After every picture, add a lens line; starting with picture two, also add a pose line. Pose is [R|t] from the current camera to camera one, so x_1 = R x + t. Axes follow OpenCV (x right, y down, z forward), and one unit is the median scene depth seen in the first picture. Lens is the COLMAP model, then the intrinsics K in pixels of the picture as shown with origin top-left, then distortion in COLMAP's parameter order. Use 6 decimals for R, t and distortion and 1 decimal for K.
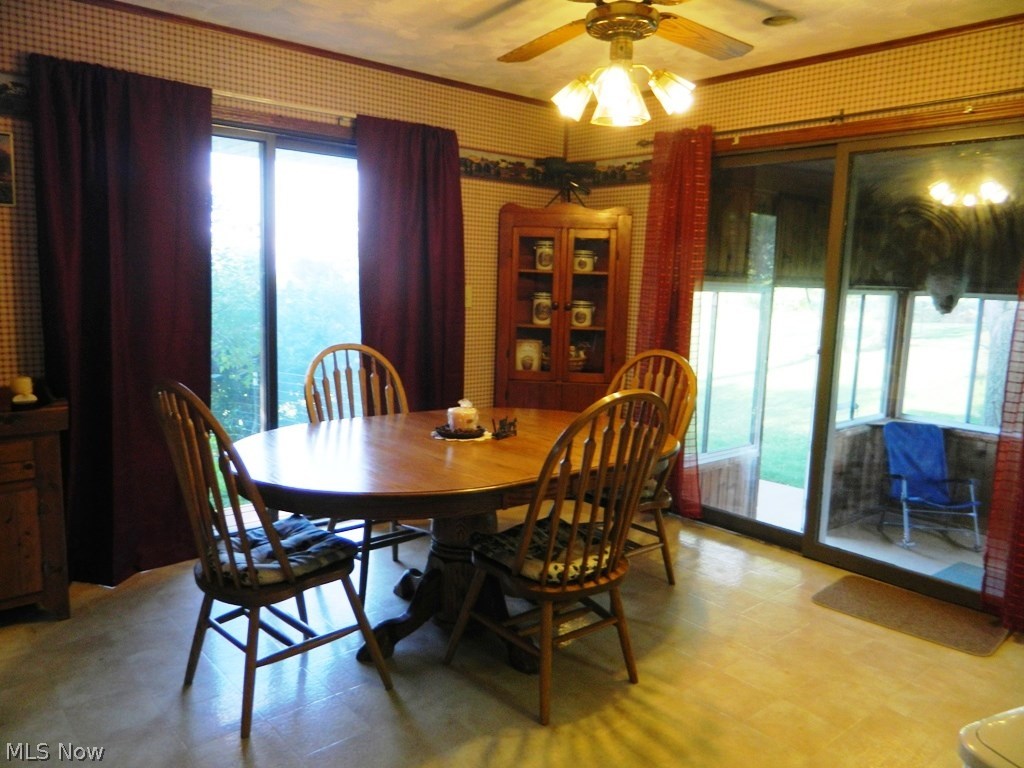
lens RADIAL K [[767.0, 0, 513.7], [0, 767.0, 386.2], [0, 0, 1]] dist [0.001136, -0.005414]
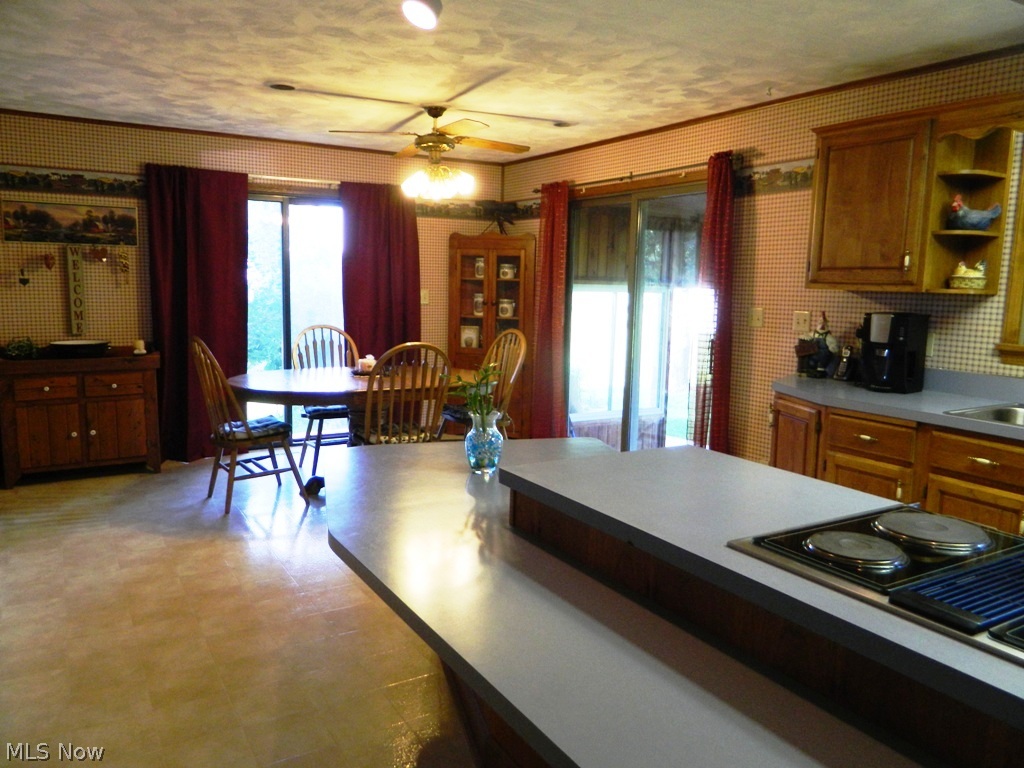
lens RADIAL K [[767.0, 0, 513.7], [0, 767.0, 386.2], [0, 0, 1]] dist [0.001136, -0.005414]
pose [[0.984571, 0.014987, -0.174340, 0.457439], [-0.016072, 0.999859, -0.004815, 0.075425], [0.174244, 0.007542, 0.984674, -0.529009]]
